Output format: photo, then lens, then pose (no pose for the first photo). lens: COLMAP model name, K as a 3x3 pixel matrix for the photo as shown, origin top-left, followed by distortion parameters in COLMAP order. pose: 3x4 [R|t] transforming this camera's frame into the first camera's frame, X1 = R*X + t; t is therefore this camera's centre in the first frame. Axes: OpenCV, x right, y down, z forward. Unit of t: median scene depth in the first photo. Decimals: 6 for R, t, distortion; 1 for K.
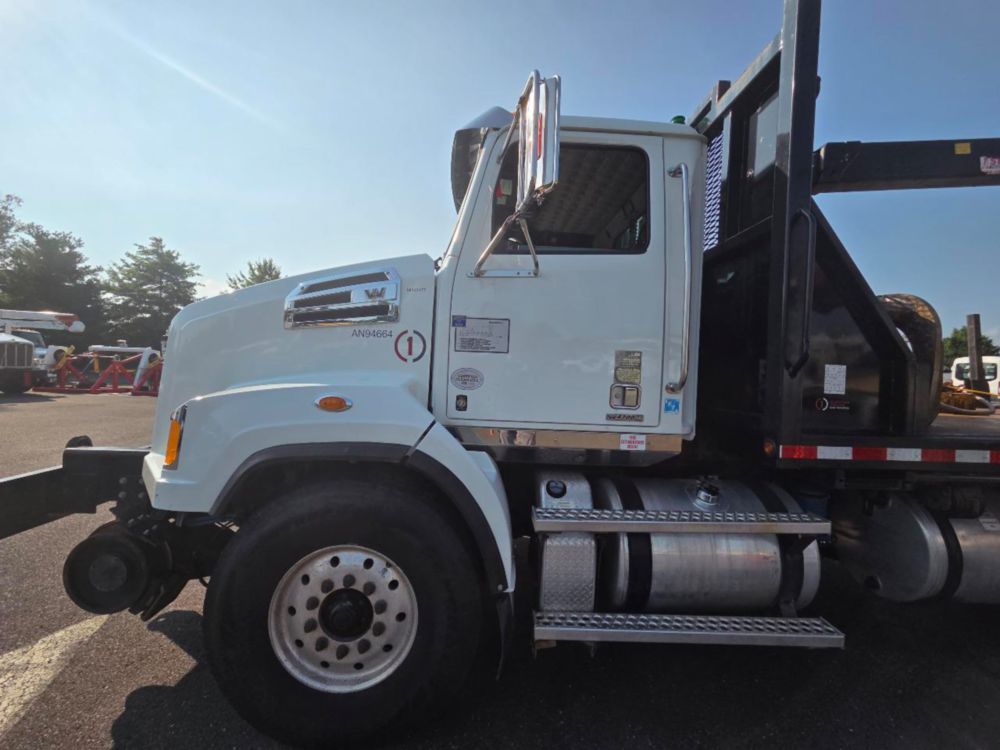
lens RADIAL K [[410.2, 0, 515.6], [0, 410.2, 370.5], [0, 0, 1]] dist [0.001353, 0.000056]
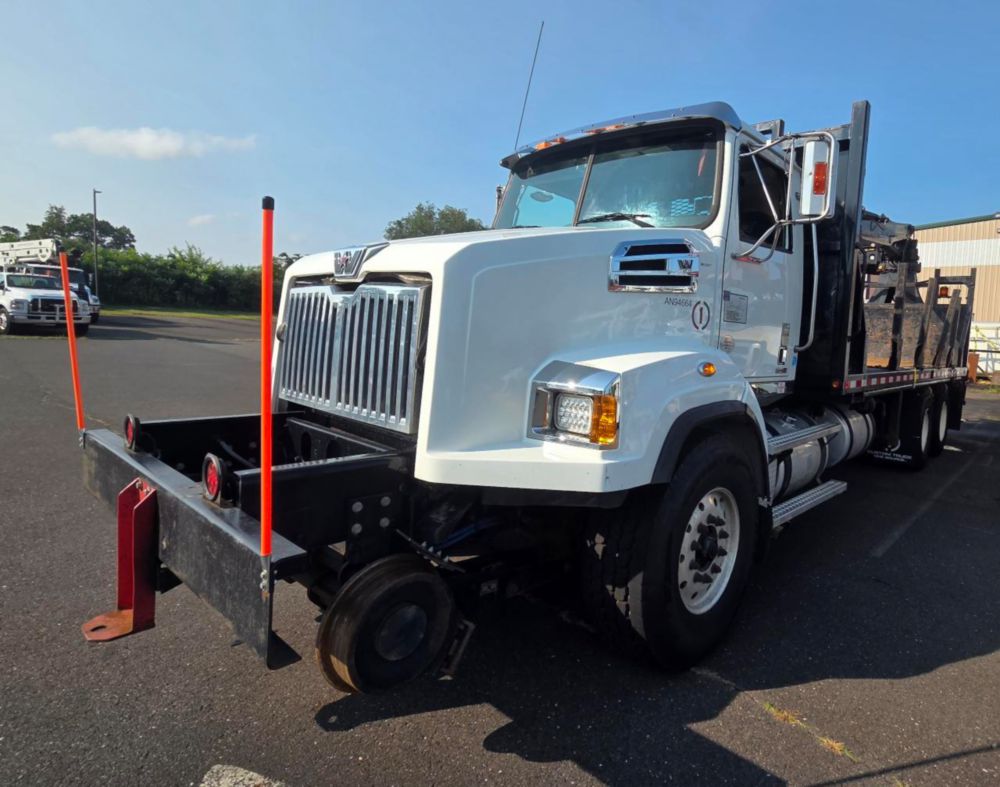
lens RADIAL K [[563.5, 0, 628.9], [0, 563.5, 367.3], [0, 0, 1]] dist [0.001114, 0.000788]
pose [[0.647810, -0.043262, 0.760573, -1.552162], [-0.034368, 0.995710, 0.085910, -0.044022], [-0.761026, -0.081793, 0.643544, 0.154305]]
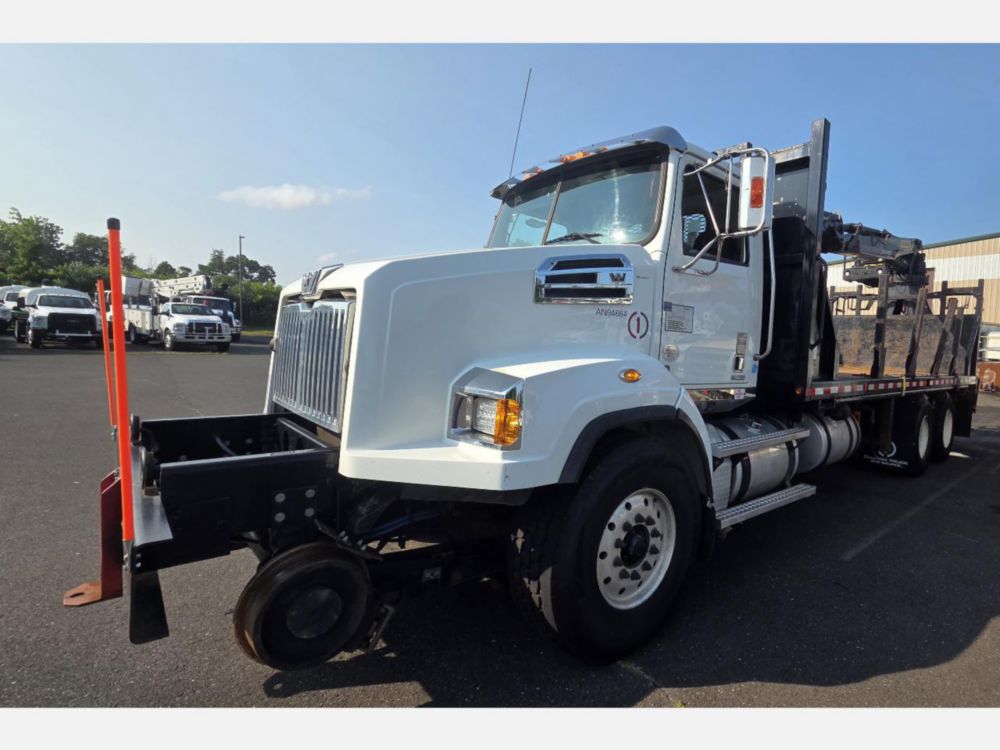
lens RADIAL K [[499.6, 0, 614.5], [0, 499.6, 367.6], [0, 0, 1]] dist [0.001326, 0.000225]
pose [[0.737017, -0.030961, 0.675165, -1.283018], [-0.023057, 0.997217, 0.070899, -0.038457], [-0.675481, -0.067821, 0.734252, -0.018726]]
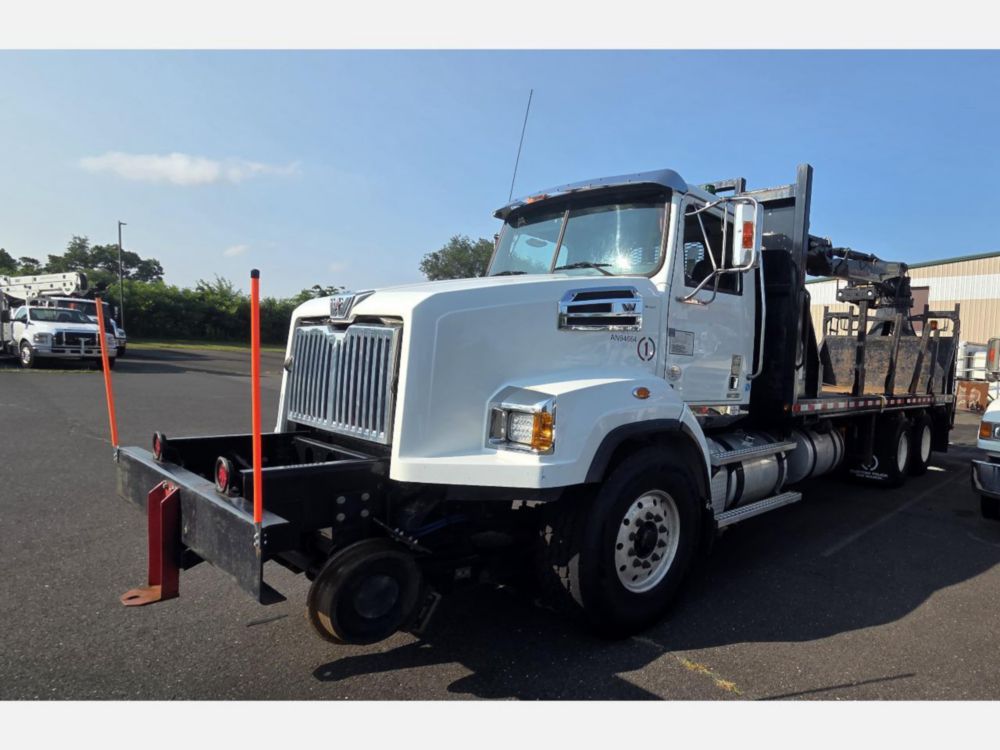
lens RADIAL K [[559.5, 0, 690.6], [0, 559.5, 399.7], [0, 0, 1]] dist [0.000689, -0.000156]
pose [[0.619160, -0.048842, 0.783745, -1.609638], [-0.031597, 0.995706, 0.087012, -0.058269], [-0.784629, -0.078638, 0.614958, -0.251051]]
